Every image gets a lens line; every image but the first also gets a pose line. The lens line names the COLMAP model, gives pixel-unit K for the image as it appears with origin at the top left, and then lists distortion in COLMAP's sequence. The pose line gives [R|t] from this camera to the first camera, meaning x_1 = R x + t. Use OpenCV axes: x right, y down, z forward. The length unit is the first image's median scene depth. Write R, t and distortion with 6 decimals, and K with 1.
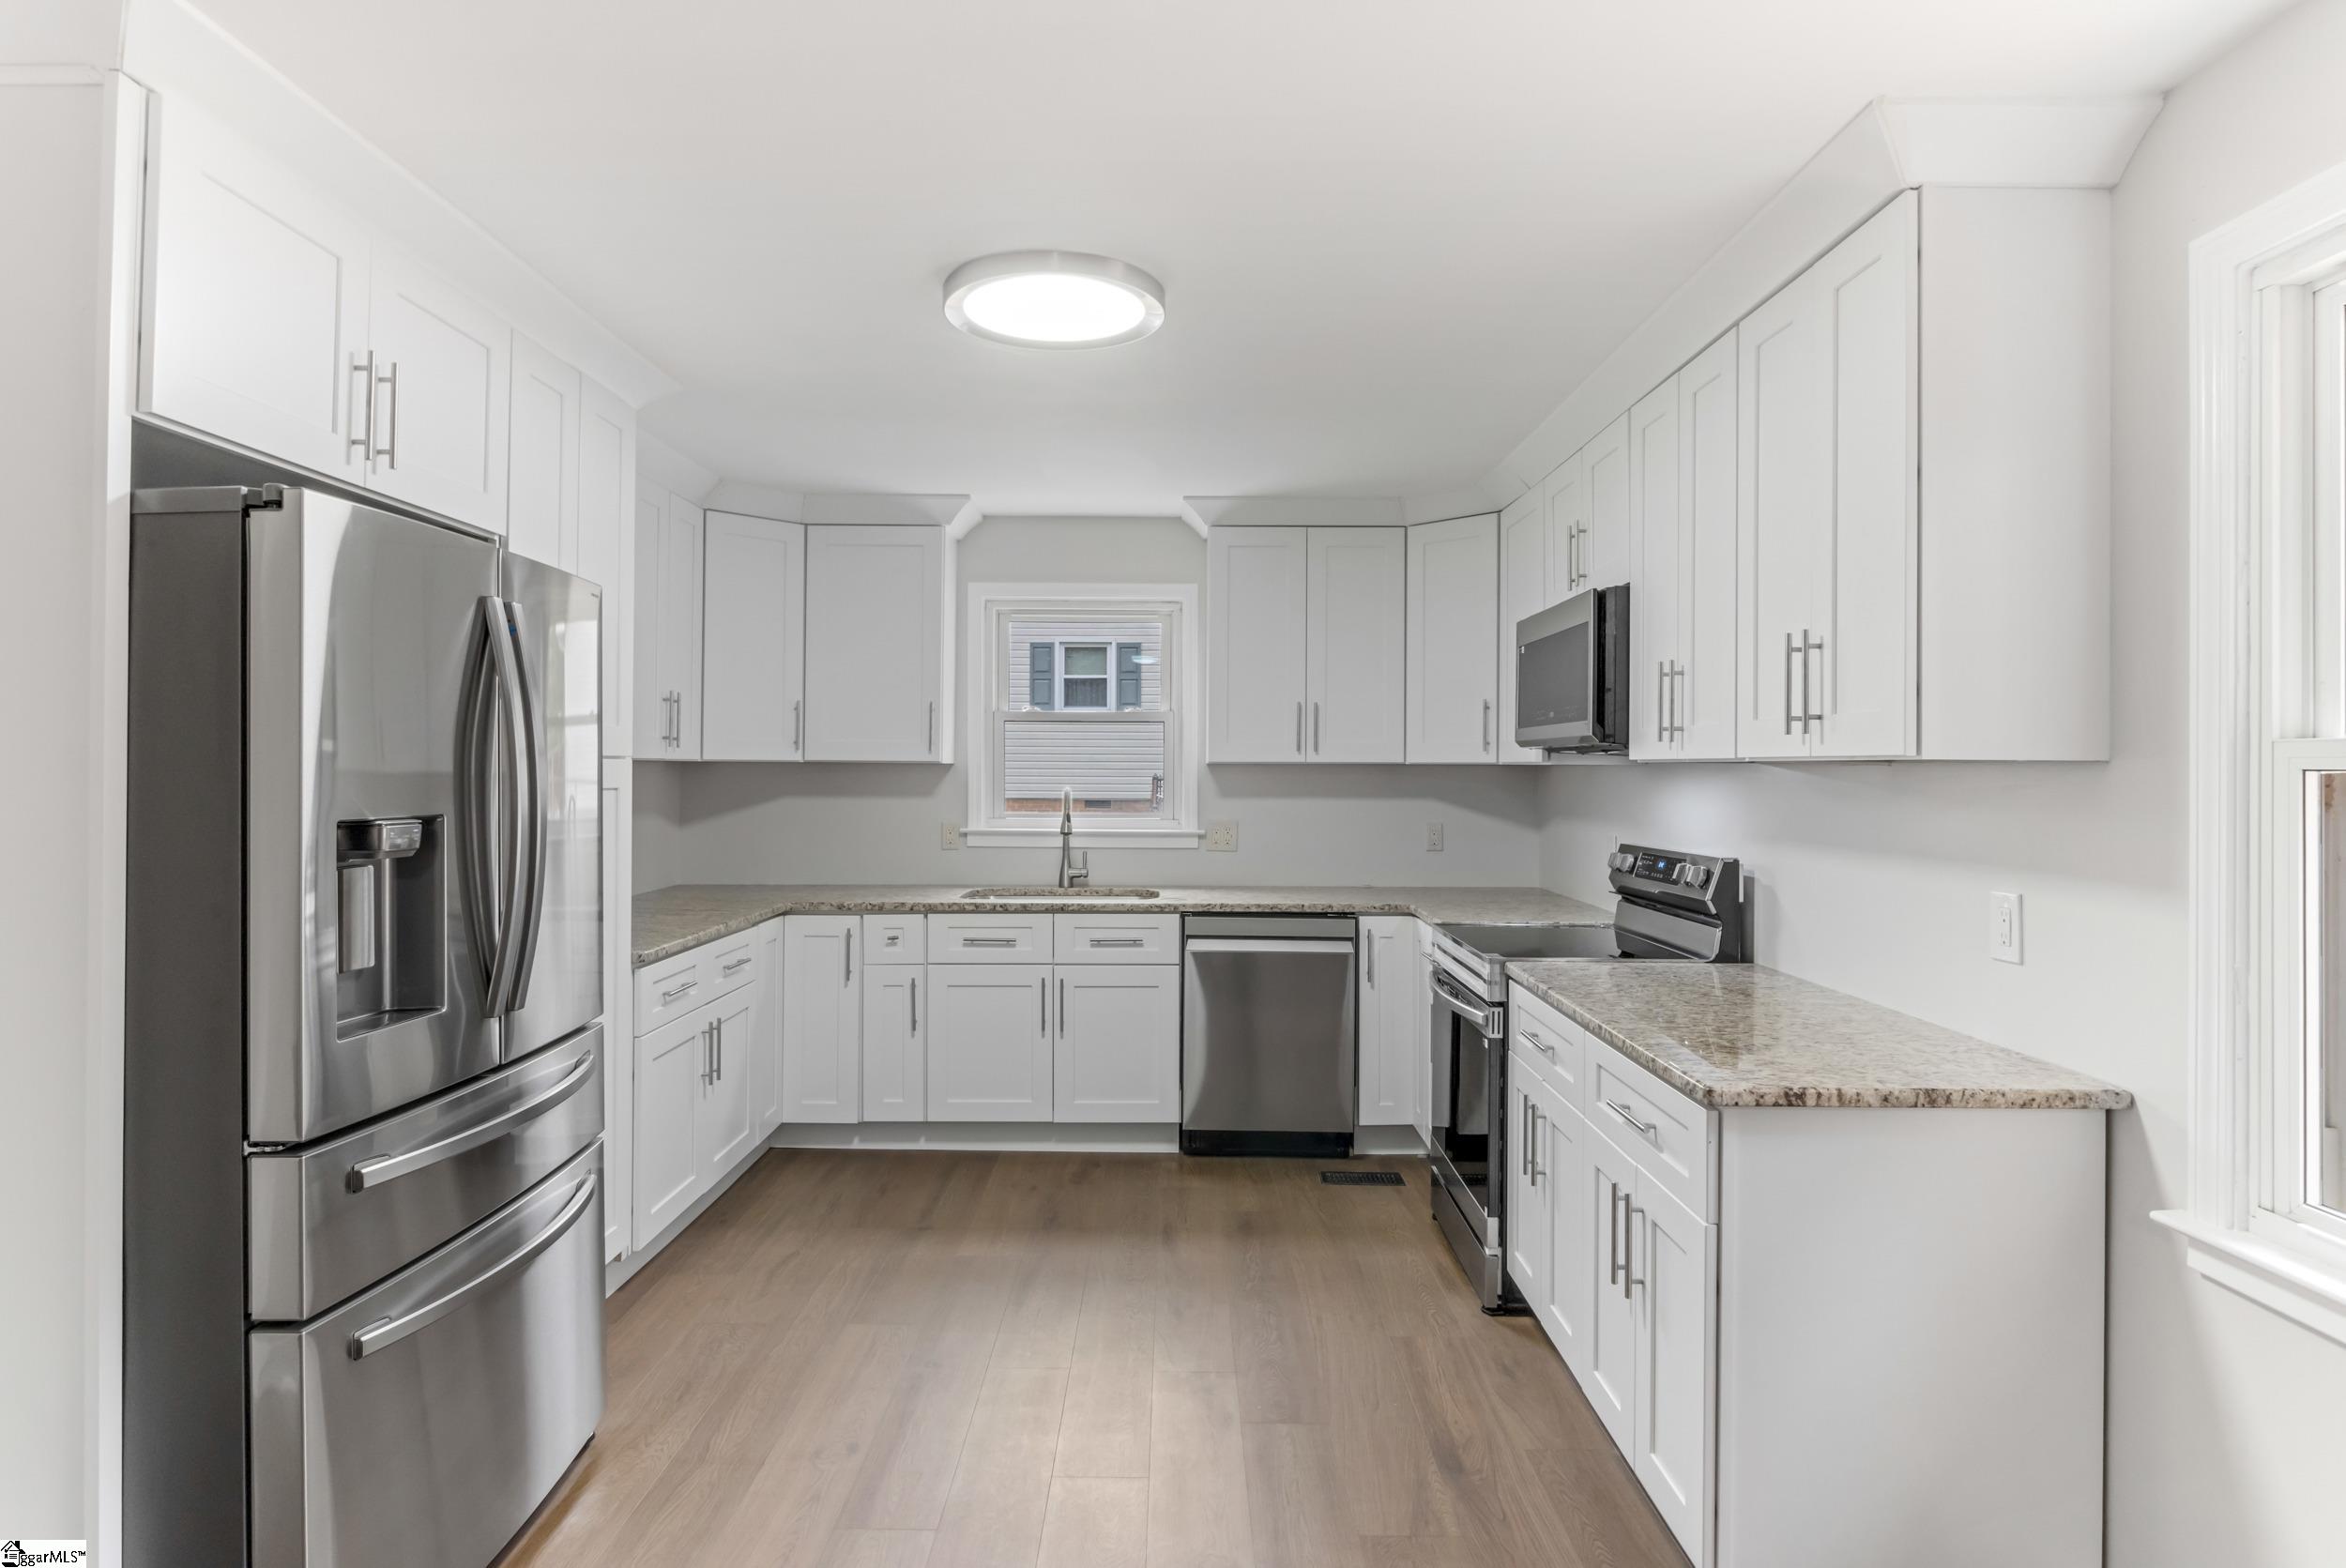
lens RADIAL K [[1208.4, 0, 1158.0], [0, 1208.4, 762.6], [0, 0, 1]] dist [-0.004490, -0.000491]
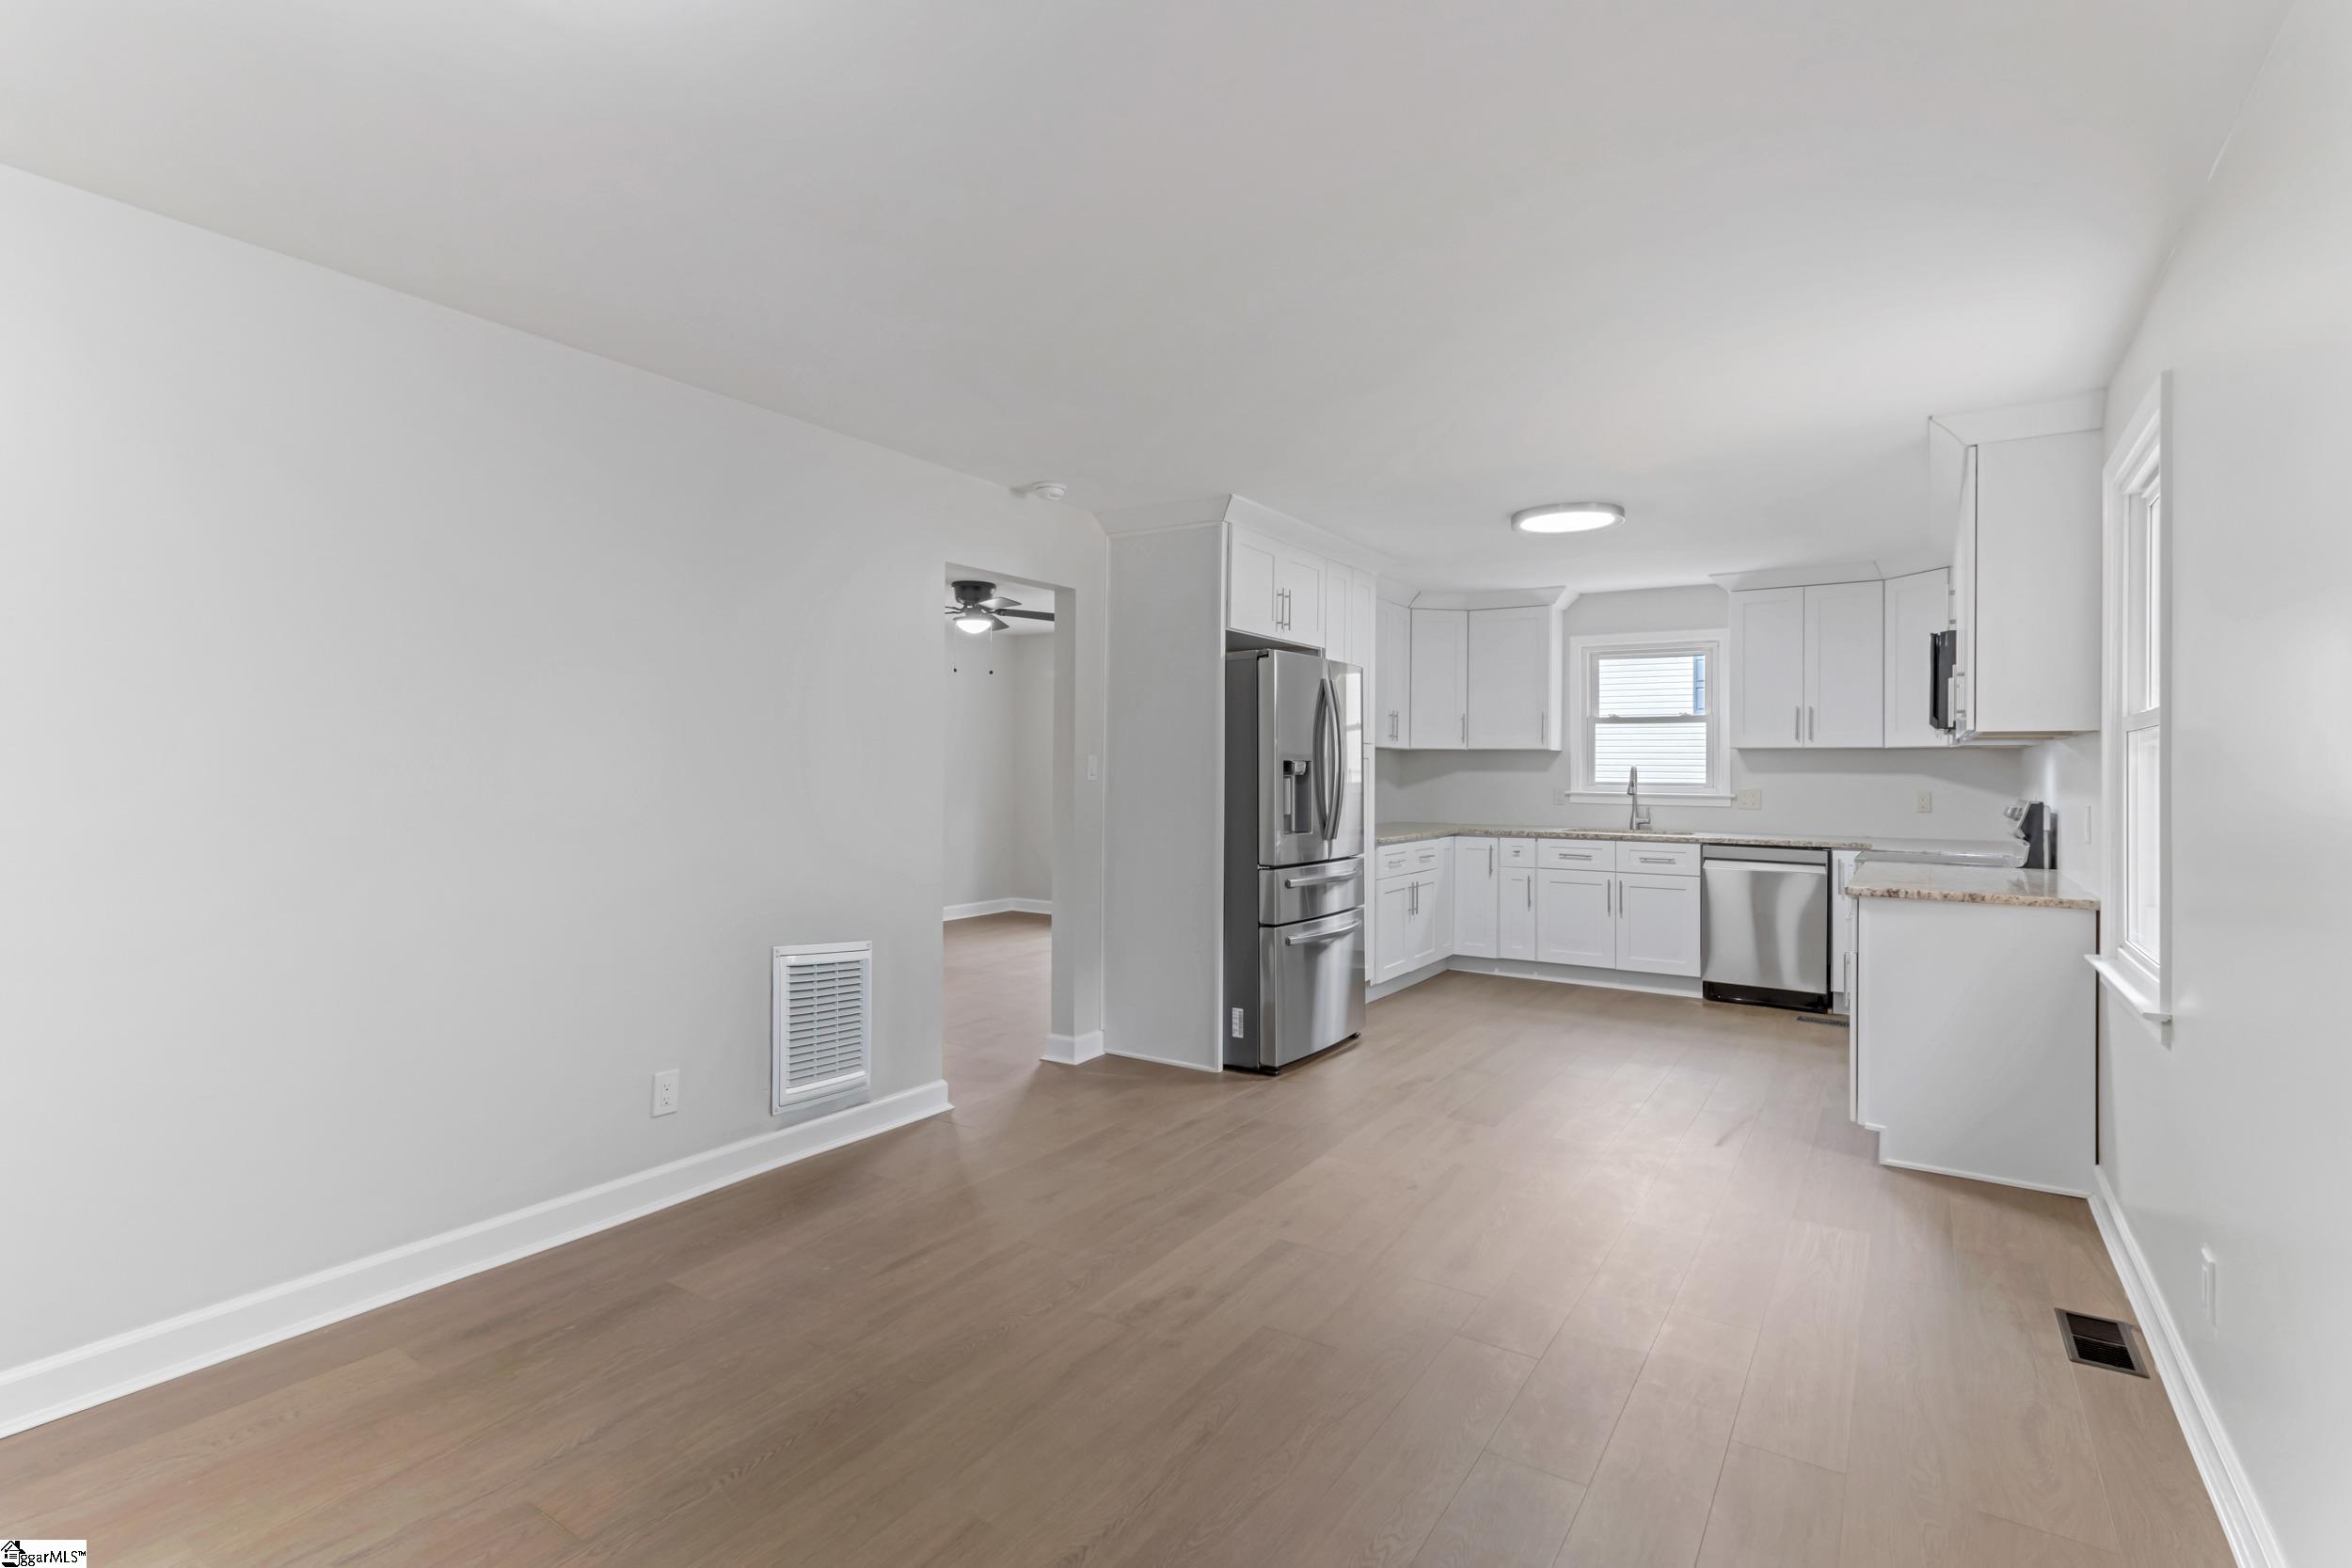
lens RADIAL K [[1147.1, 0, 1180.6], [0, 1147.1, 765.8], [0, 0, 1]] dist [0.002860, 0.000750]
pose [[0.838649, -0.000819, -0.544671, 0.267939], [-0.000584, 0.999997, -0.002404, 0.028305], [0.544672, 0.002334, 0.838646, -0.625009]]
